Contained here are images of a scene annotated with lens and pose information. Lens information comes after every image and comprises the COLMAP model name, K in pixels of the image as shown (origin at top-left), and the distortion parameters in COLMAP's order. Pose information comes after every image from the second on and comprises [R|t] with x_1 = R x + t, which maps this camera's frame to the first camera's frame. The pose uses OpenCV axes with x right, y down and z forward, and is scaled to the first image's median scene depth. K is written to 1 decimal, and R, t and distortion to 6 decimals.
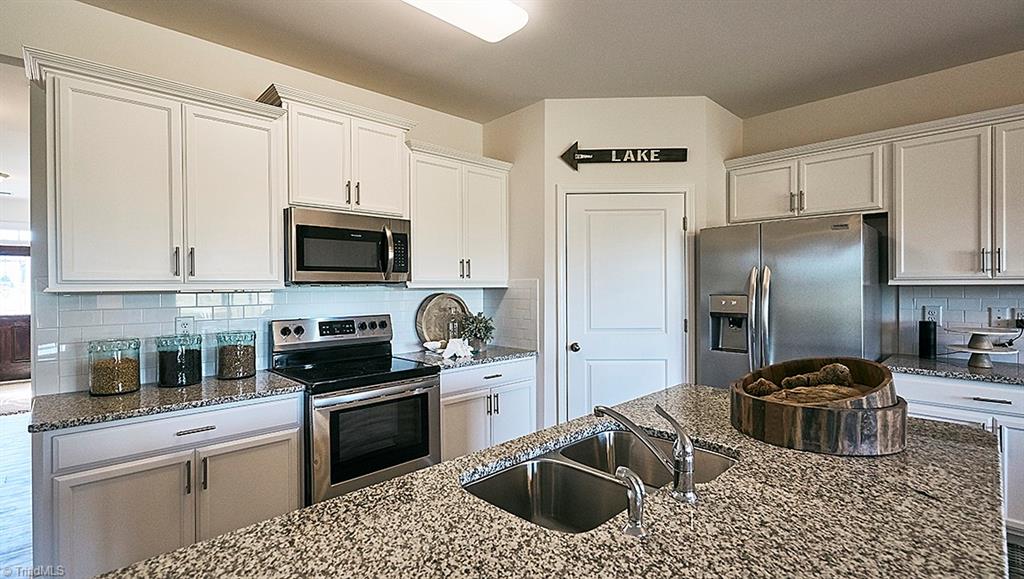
lens RADIAL K [[462.0, 0, 510.6], [0, 462.0, 286.5], [0, 0, 1]] dist [-0.003021, 0.003188]
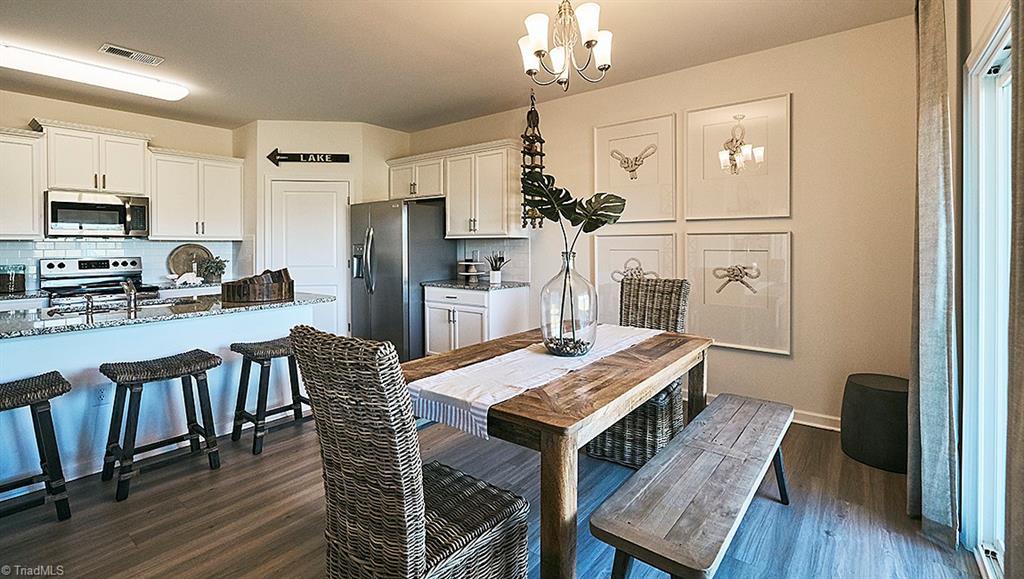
lens RADIAL K [[462.0, 0, 515.3], [0, 462.0, 242.7], [0, 0, 1]] dist [-0.003021, 0.003188]
pose [[0.990284, 0.000620, 0.139061, 0.809503], [0.000119, 0.999986, -0.005303, 0.021667], [-0.139063, 0.005268, 0.990270, -0.749454]]
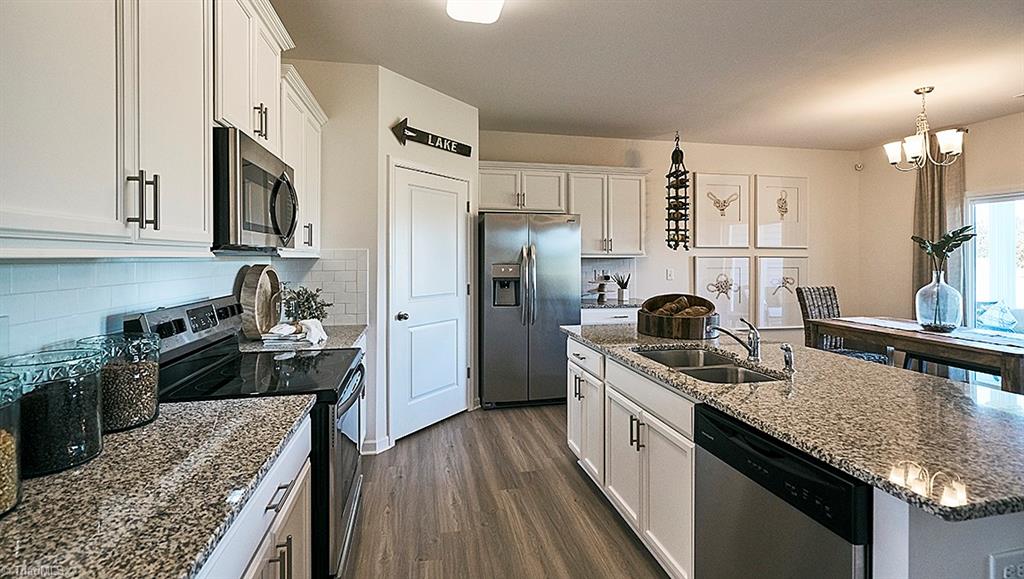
lens RADIAL K [[462.0, 0, 504.8], [0, 462.0, 256.2], [0, 0, 1]] dist [-0.003021, 0.003188]
pose [[0.537174, 0.007995, 0.843434, -0.677250], [-0.003168, 0.999967, -0.007461, 0.005393], [-0.843466, 0.001336, 0.537181, 0.281739]]
